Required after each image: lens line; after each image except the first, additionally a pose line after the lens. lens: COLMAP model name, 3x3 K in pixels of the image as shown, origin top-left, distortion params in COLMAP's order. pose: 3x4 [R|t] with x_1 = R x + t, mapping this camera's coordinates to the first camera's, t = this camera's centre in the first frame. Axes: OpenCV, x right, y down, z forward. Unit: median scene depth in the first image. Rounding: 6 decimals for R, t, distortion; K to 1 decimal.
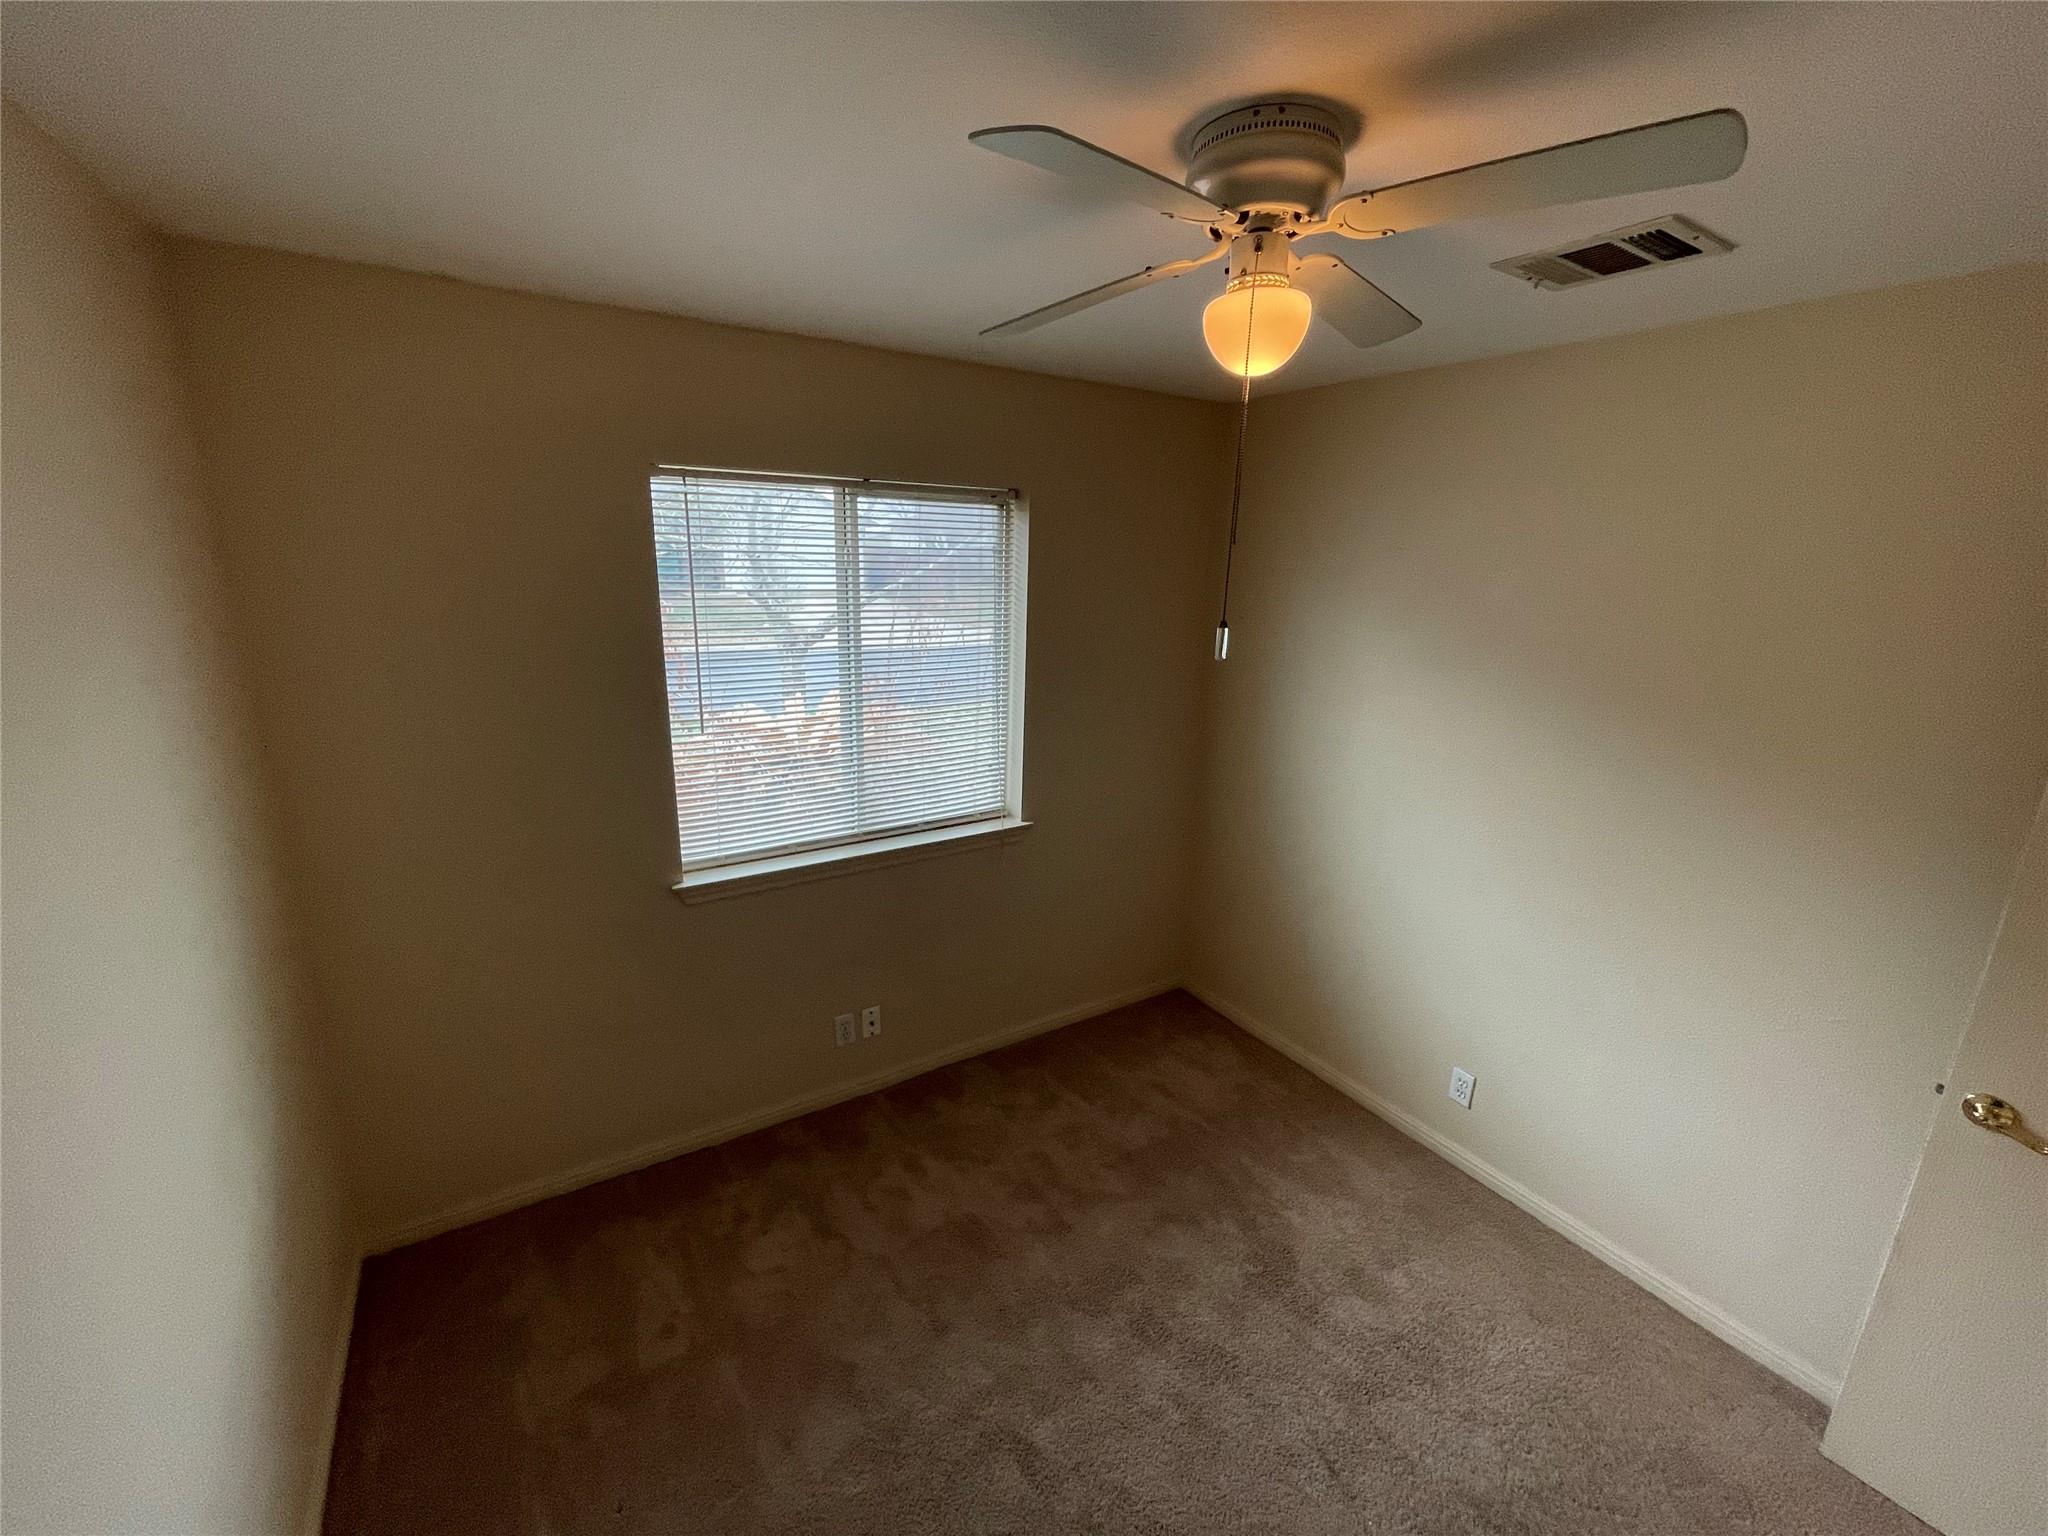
lens RADIAL K [[832.9, 0, 1021.0], [0, 832.9, 761.5], [0, 0, 1]] dist [-0.001186, 0.000082]
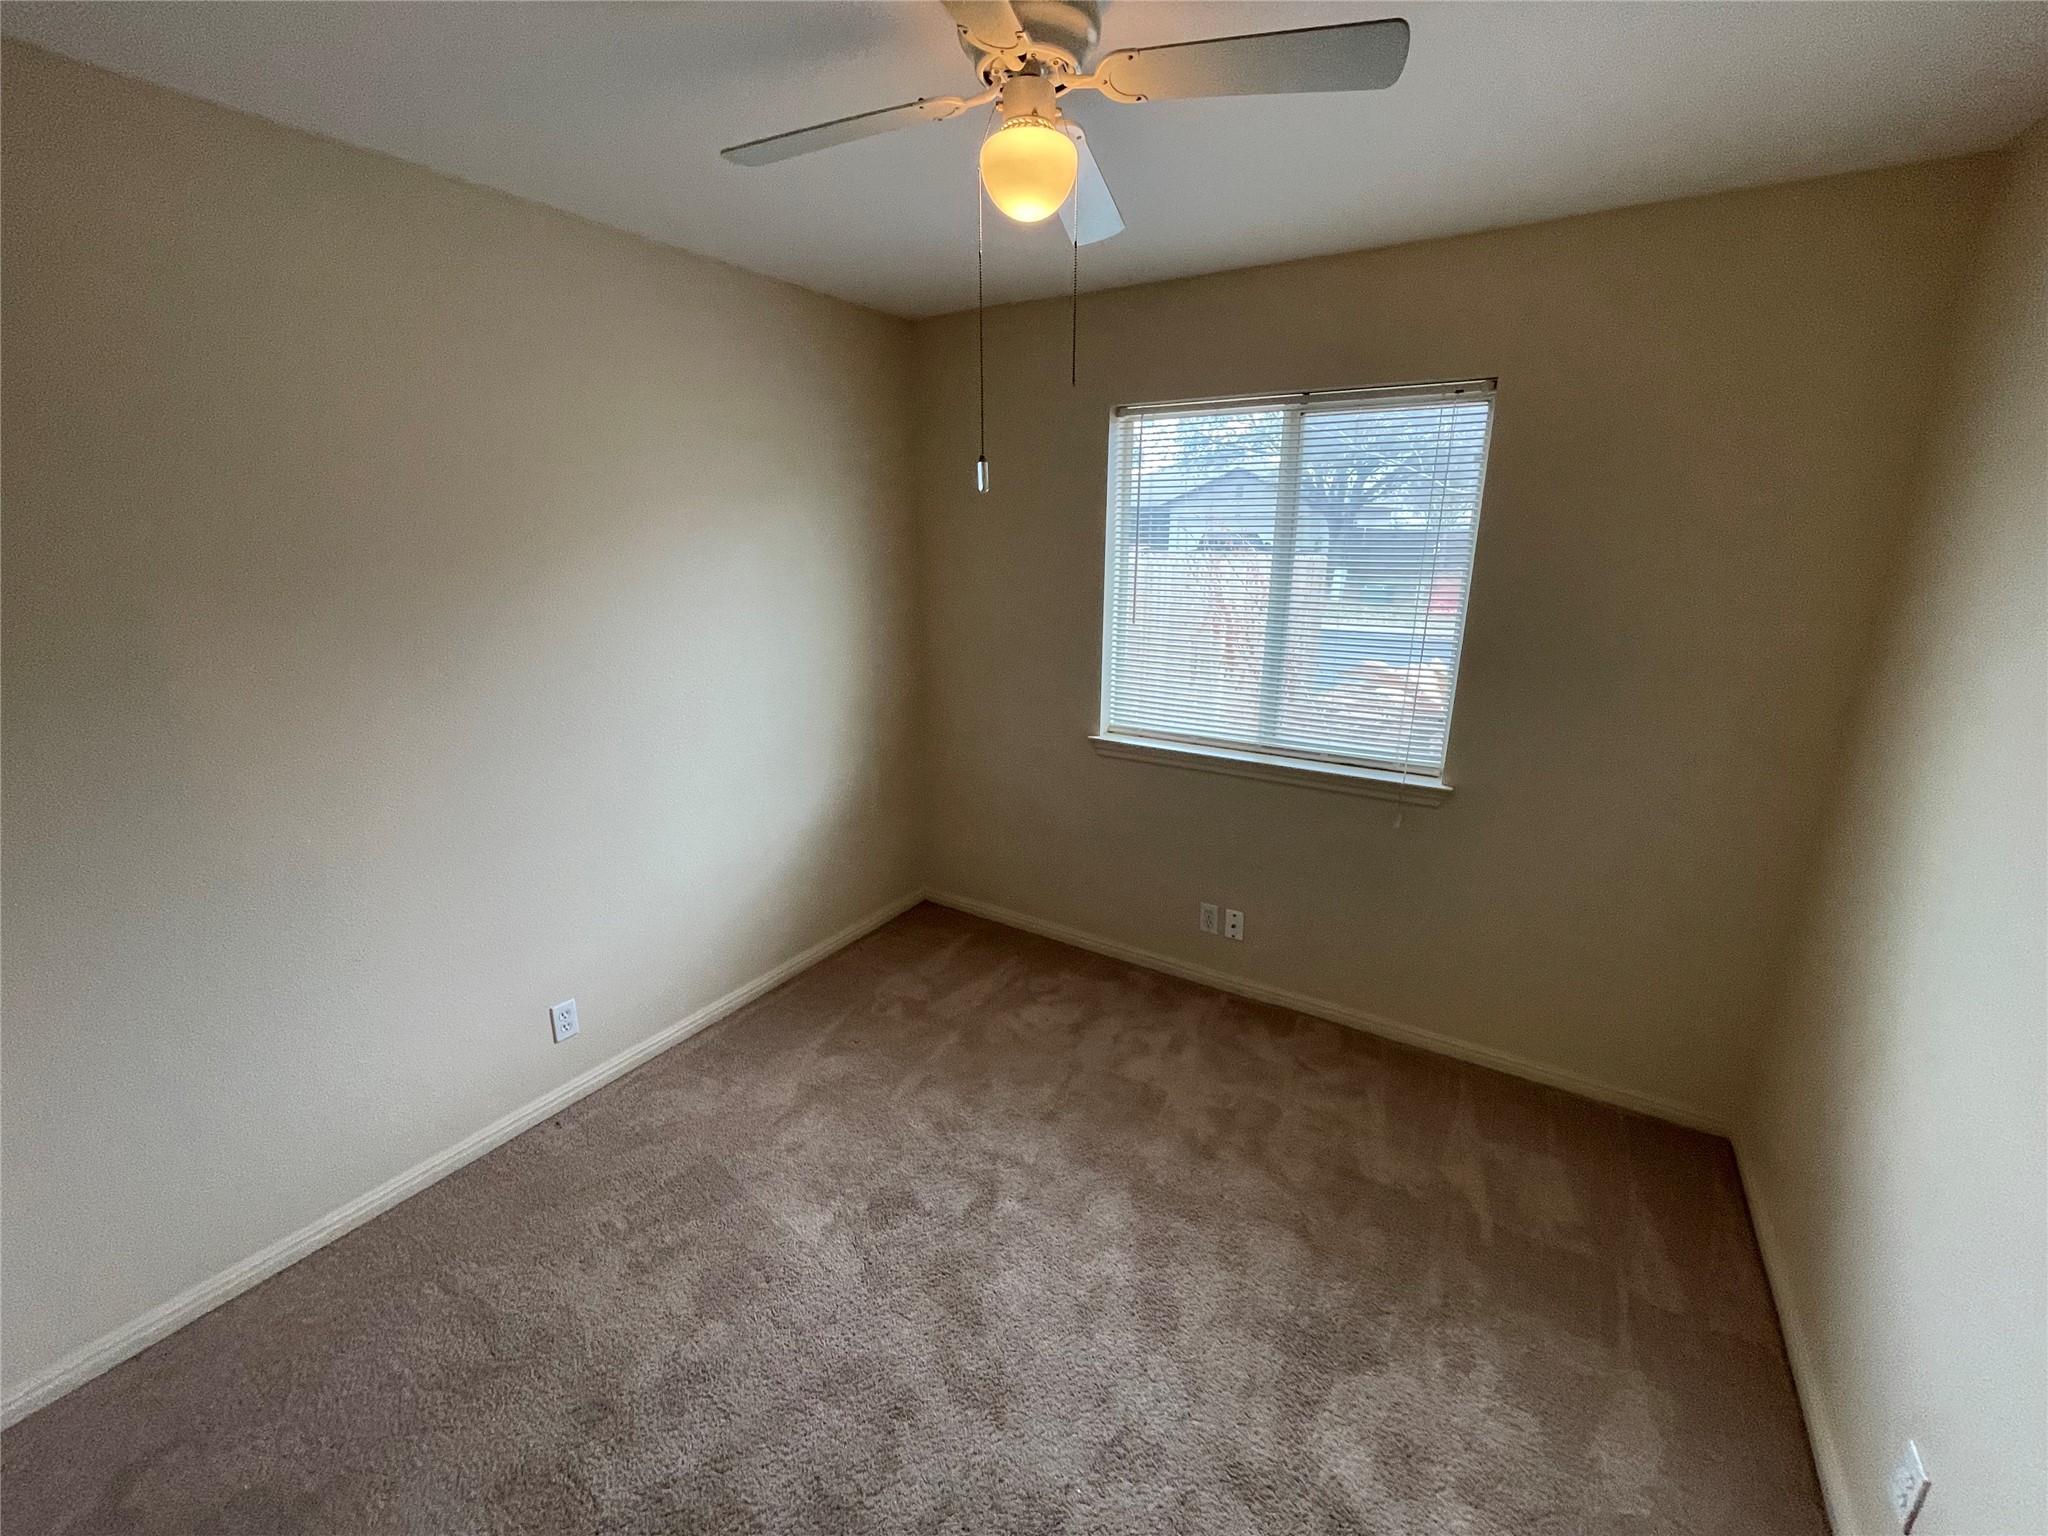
lens RADIAL K [[829.1, 0, 1030.6], [0, 829.1, 770.1], [0, 0, 1]] dist [0.001046, 0.000196]
pose [[0.450357, 0.232427, -0.862065, 0.648976], [-0.214633, 0.965392, 0.148158, 0.027436], [0.866666, 0.118304, 0.484658, 0.282689]]
